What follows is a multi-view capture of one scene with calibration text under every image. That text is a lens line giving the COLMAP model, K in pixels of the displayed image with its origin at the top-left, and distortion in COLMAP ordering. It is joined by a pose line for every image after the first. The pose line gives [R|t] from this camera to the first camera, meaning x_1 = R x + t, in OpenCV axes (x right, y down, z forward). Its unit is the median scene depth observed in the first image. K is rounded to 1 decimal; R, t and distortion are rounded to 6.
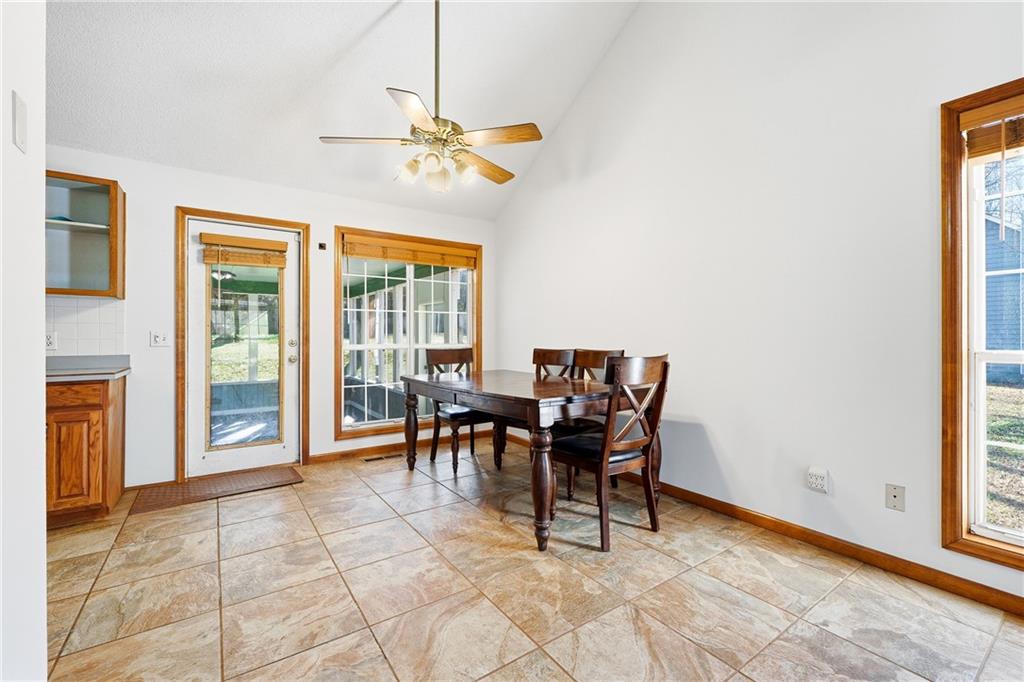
lens RADIAL K [[431.6, 0, 514.0], [0, 431.6, 336.9], [0, 0, 1]] dist [0.000702, 0.000224]
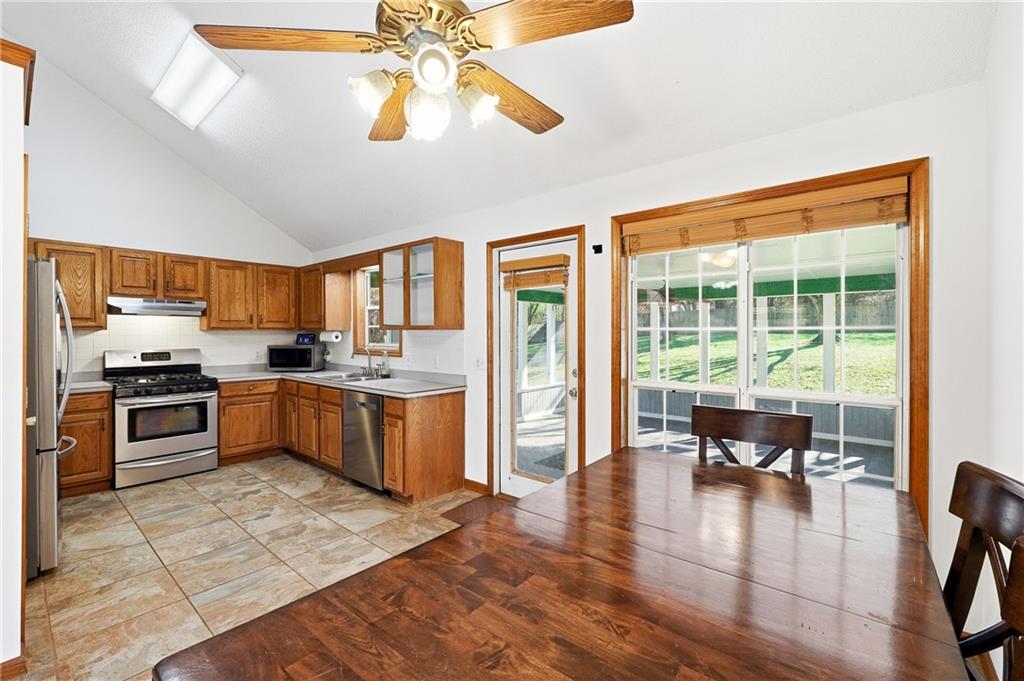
lens RADIAL K [[437.0, 0, 515.4], [0, 437.0, 330.8], [0, 0, 1]] dist [-0.014780, 0.000218]
pose [[0.261505, 0.000774, -0.965202, 0.309467], [0.003907, 0.999991, 0.001860, -0.079236], [0.965194, -0.004258, 0.261499, 0.779807]]
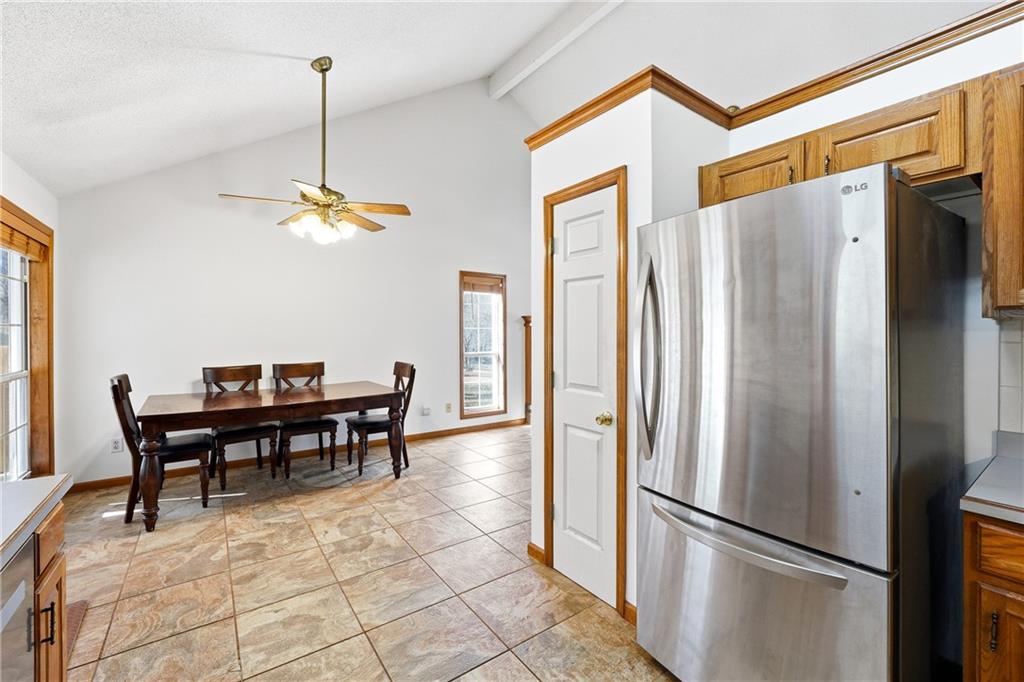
lens RADIAL K [[431.6, 0, 514.0], [0, 431.6, 336.9], [0, 0, 1]] dist [0.000702, 0.000224]
pose [[-0.022437, -0.012660, 0.999668, -1.162659], [-0.013812, 0.999828, 0.012352, -0.079100], [-0.999653, -0.013530, -0.022608, 0.386293]]
